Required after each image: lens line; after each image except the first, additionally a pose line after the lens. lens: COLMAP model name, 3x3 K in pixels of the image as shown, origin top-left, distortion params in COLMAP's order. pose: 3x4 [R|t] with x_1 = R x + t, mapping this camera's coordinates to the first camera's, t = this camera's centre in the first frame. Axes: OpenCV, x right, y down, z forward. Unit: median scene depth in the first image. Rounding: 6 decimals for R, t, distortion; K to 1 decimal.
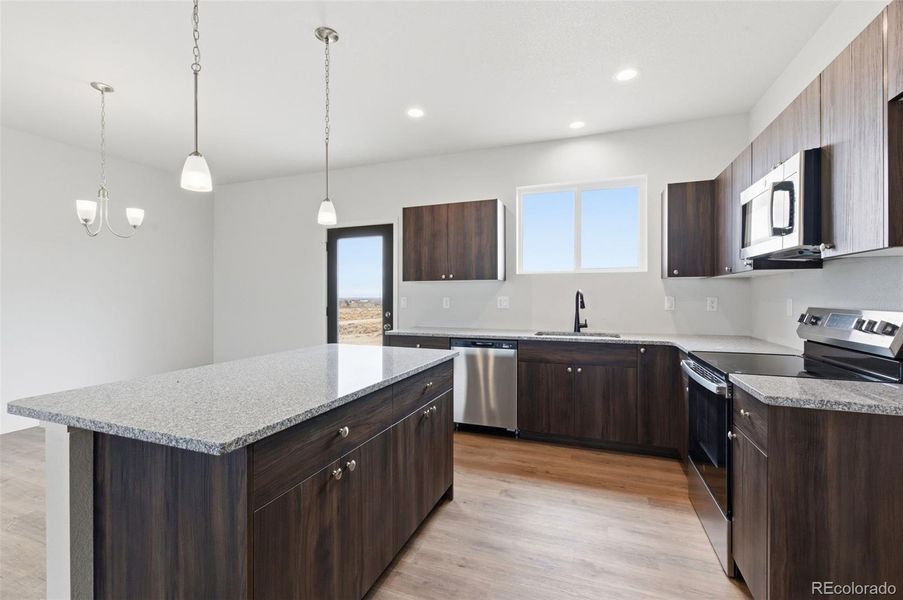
lens RADIAL K [[401.5, 0, 449.0], [0, 401.5, 295.9], [0, 0, 1]] dist [-0.003291, -0.000316]
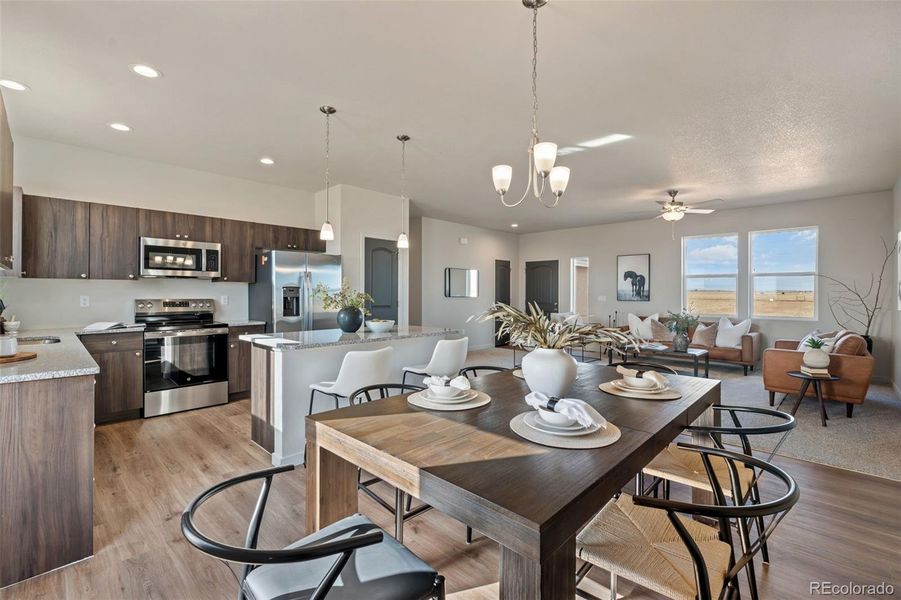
lens RADIAL K [[401.2, 0, 458.9], [0, 401.2, 294.6], [0, 0, 1]] dist [-0.001854, -0.000017]
pose [[-0.925092, -0.001508, 0.379740, -0.785222], [0.000097, 0.999991, 0.004207, -0.003585], [-0.379743, 0.003929, -0.925084, 1.331728]]
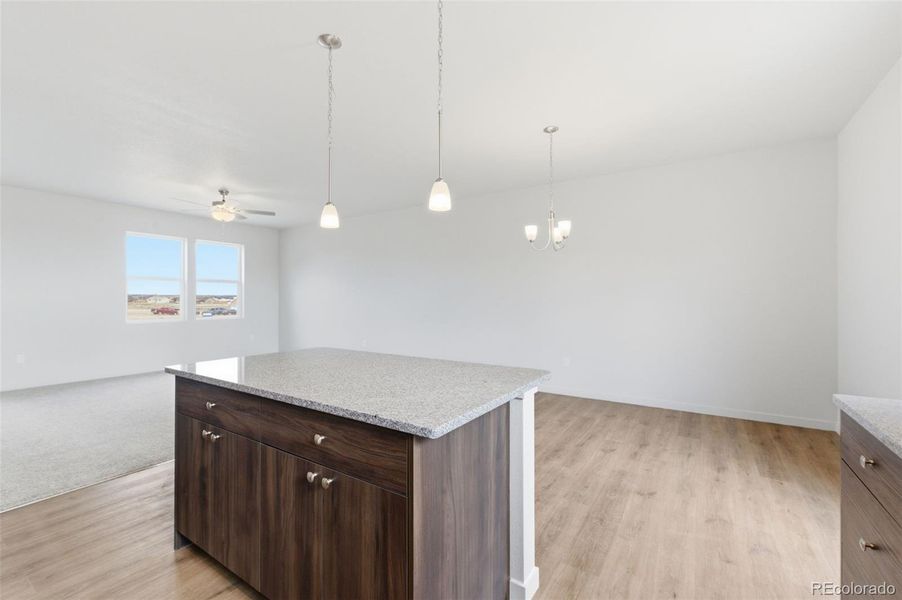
lens RADIAL K [[383.2, 0, 451.0], [0, 383.2, 300.0], [0, 0, 1]] dist [0.002266, 0.000076]
pose [[-0.212223, 0.003686, -0.977214, 0.284769], [-0.003893, 0.999982, 0.004617, -0.003215], [0.977213, 0.004784, -0.212205, 0.739272]]
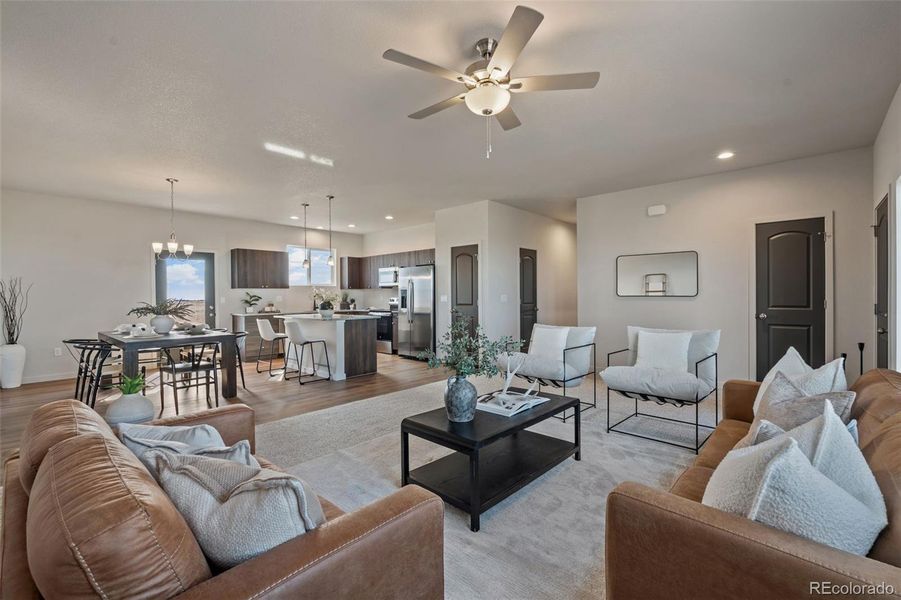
lens RADIAL K [[382.8, 0, 450.5], [0, 382.8, 300.0], [0, 0, 1]] dist [0.002266, 0.000076]
pose [[0.366360, -0.014809, 0.930355, -1.533714], [0.011123, 0.999872, 0.011536, 0.009074], [-0.930407, 0.006123, 0.366478, -0.612925]]
